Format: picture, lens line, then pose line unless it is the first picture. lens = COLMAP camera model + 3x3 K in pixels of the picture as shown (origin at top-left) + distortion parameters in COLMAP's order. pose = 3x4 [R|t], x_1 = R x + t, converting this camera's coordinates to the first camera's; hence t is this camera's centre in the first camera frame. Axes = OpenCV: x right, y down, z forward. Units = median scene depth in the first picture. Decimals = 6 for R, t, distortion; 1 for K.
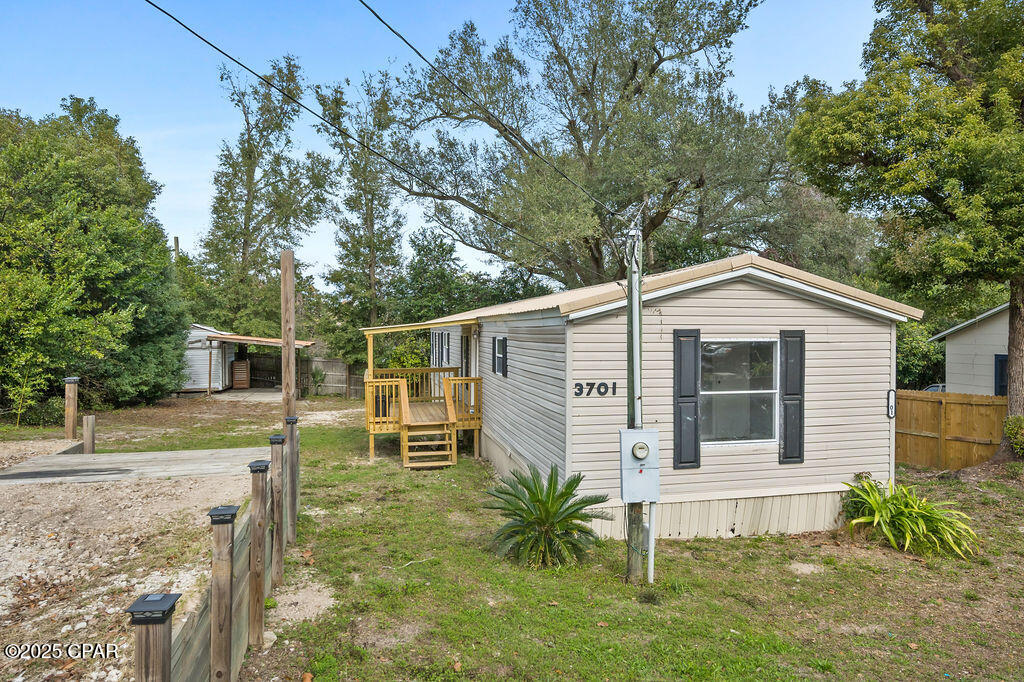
lens RADIAL K [[644.5, 0, 536.7], [0, 644.5, 347.4], [0, 0, 1]] dist [-0.005053, -0.002015]
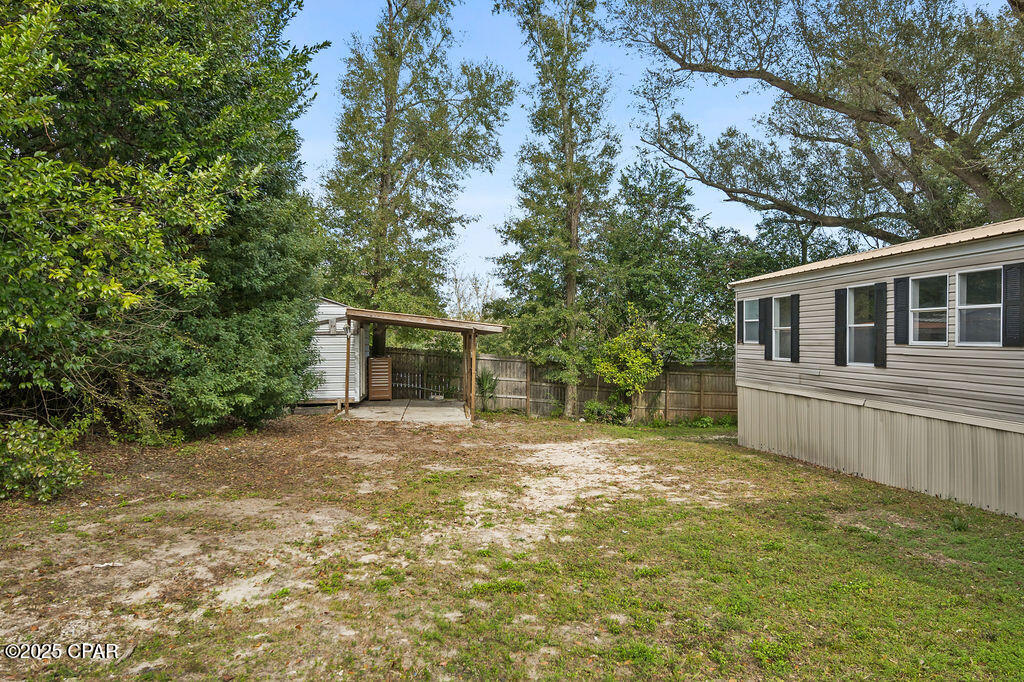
lens RADIAL K [[644.5, 0, 536.7], [0, 644.5, 347.4], [0, 0, 1]] dist [-0.005053, -0.002015]
pose [[0.994105, 0.004566, -0.108321, -0.326696], [-0.006568, 0.999814, -0.018134, 0.030470], [0.108218, 0.018738, 0.993951, 0.520418]]
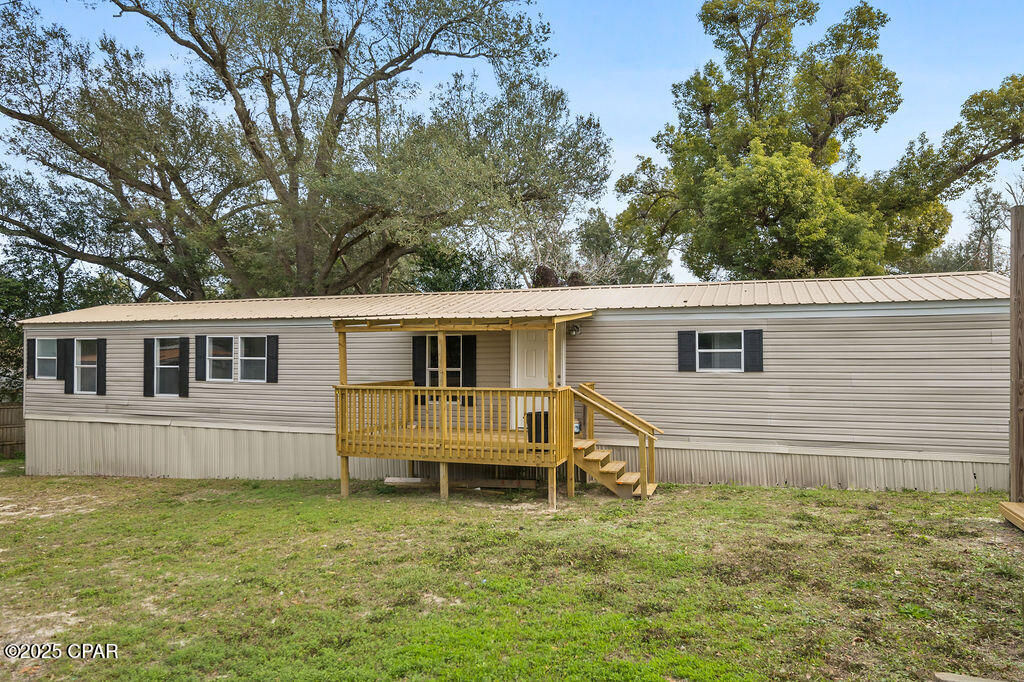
lens RADIAL K [[644.5, 0, 536.7], [0, 644.5, 347.4], [0, 0, 1]] dist [-0.005053, -0.002015]
pose [[0.538649, 0.012476, 0.842438, -0.478850], [0.024976, 0.999214, -0.030767, 0.014769], [-0.842160, 0.037613, 0.537914, 0.362282]]
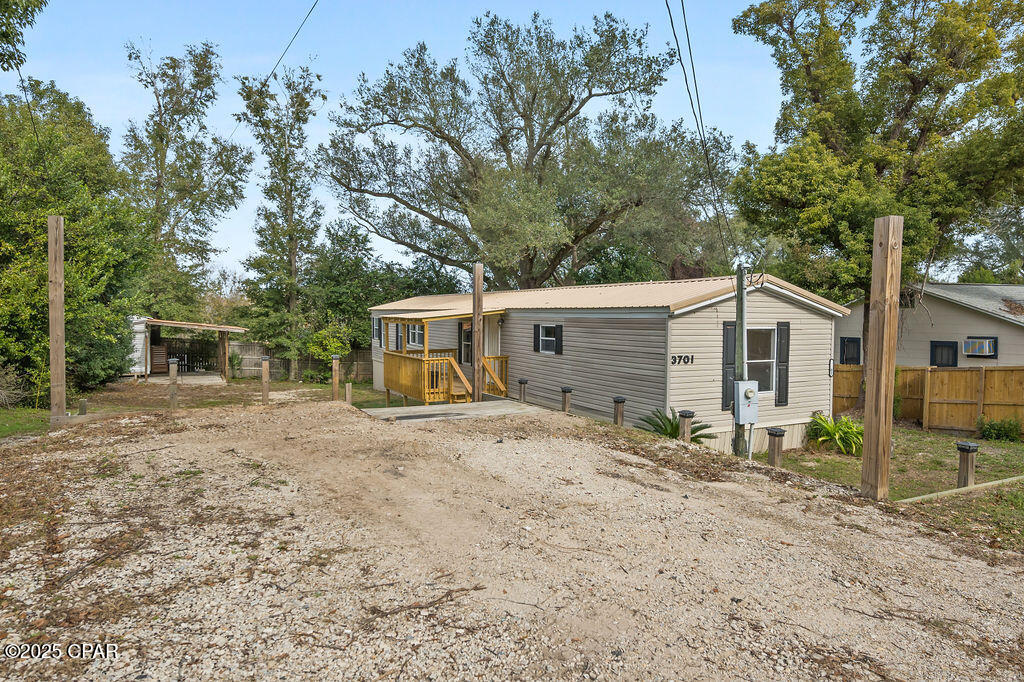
lens RADIAL K [[628.5, 0, 525.7], [0, 628.5, 339.8], [0, 0, 1]] dist [-0.004678, -0.001809]
pose [[0.968996, -0.002907, 0.247059, -0.209530], [-0.000407, 0.999911, 0.013362, -0.000960], [-0.247076, -0.013049, 0.968908, -0.119133]]
